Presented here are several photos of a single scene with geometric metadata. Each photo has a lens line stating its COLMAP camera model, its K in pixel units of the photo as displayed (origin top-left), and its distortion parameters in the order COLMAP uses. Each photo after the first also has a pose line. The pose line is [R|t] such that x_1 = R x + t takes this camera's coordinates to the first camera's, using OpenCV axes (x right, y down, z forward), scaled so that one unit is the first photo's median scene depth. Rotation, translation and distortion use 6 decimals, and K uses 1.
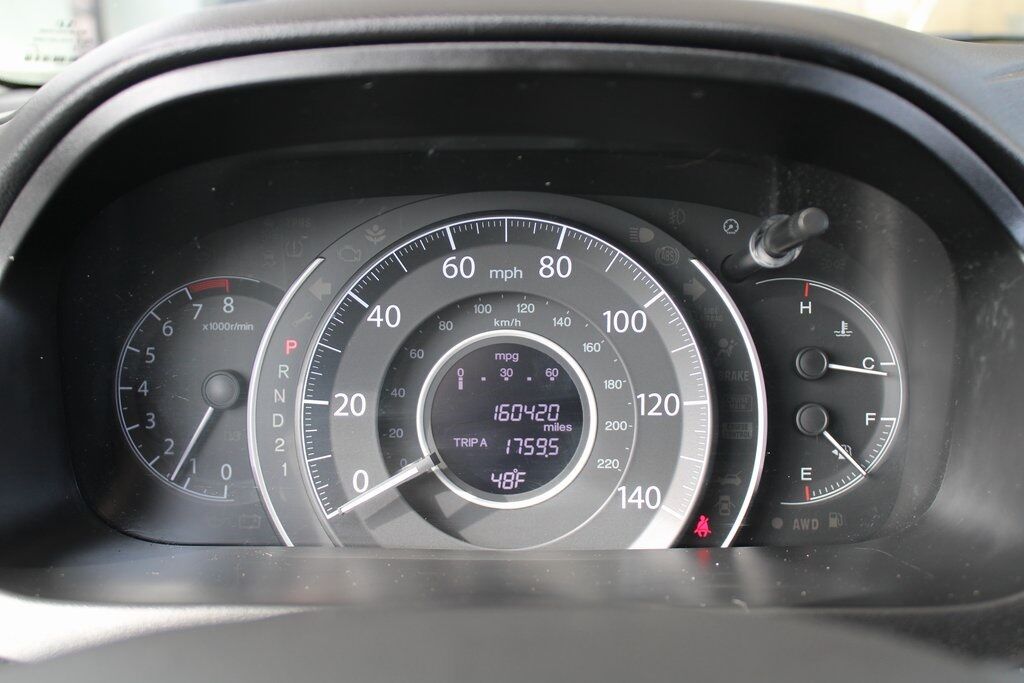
lens RADIAL K [[1225.5, 0, 514.7], [0, 1225.5, 340.8], [0, 0, 1]] dist [-0.021645, 0.000000]
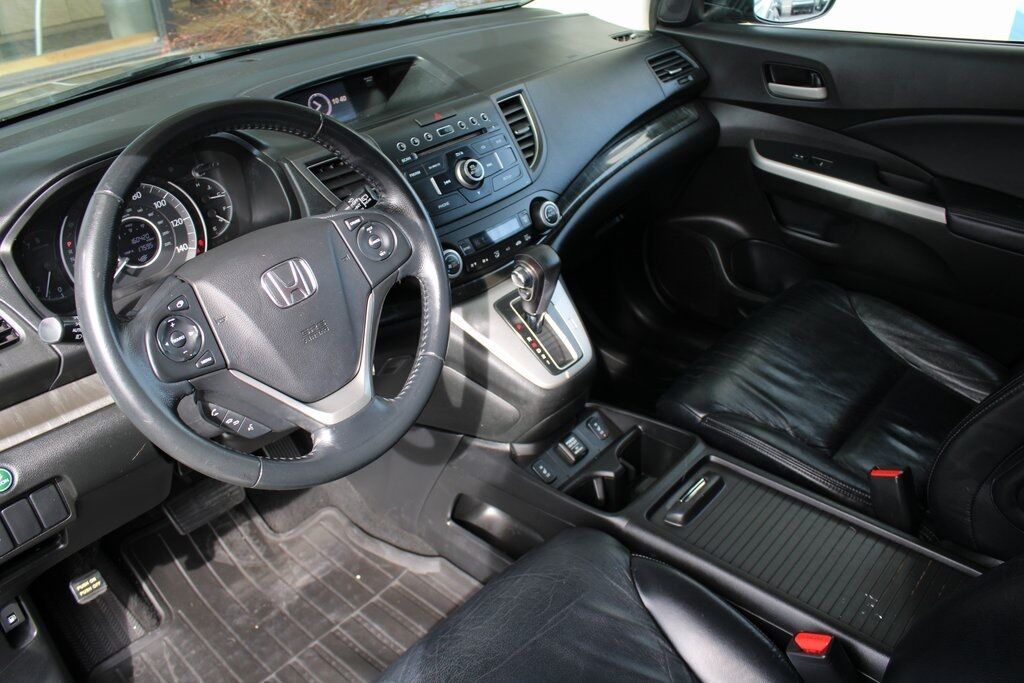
lens RADIAL K [[849.8, 0, 514.7], [0, 849.8, 338.6], [0, 0, 1]] dist [-0.158685, 0.095882]
pose [[0.642288, -0.410963, 0.646974, -0.957334], [0.266907, 0.911194, 0.313824, -0.135817], [-0.718489, -0.028884, 0.694938, -1.419927]]
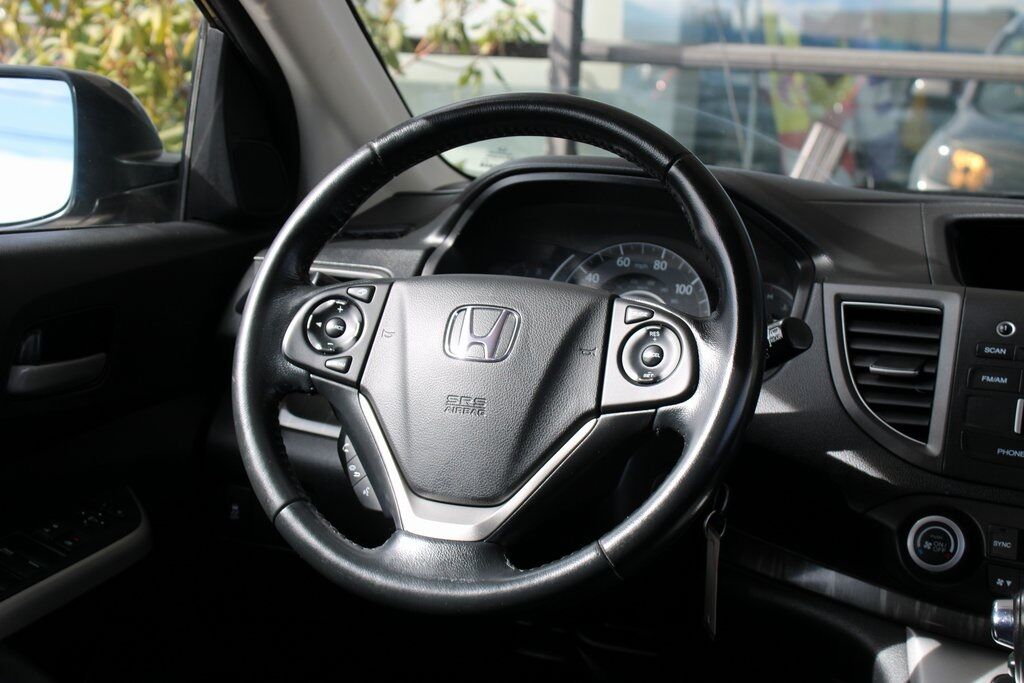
lens RADIAL K [[1594.4, 0, 489.8], [0, 1594.4, 298.4], [0, 0, 1]] dist [-0.040805, 0.000000]
pose [[0.925115, 0.105467, -0.364745, 0.898993], [-0.157556, 0.980667, -0.116052, 0.435606], [0.345454, 0.164830, 0.923847, -2.100579]]
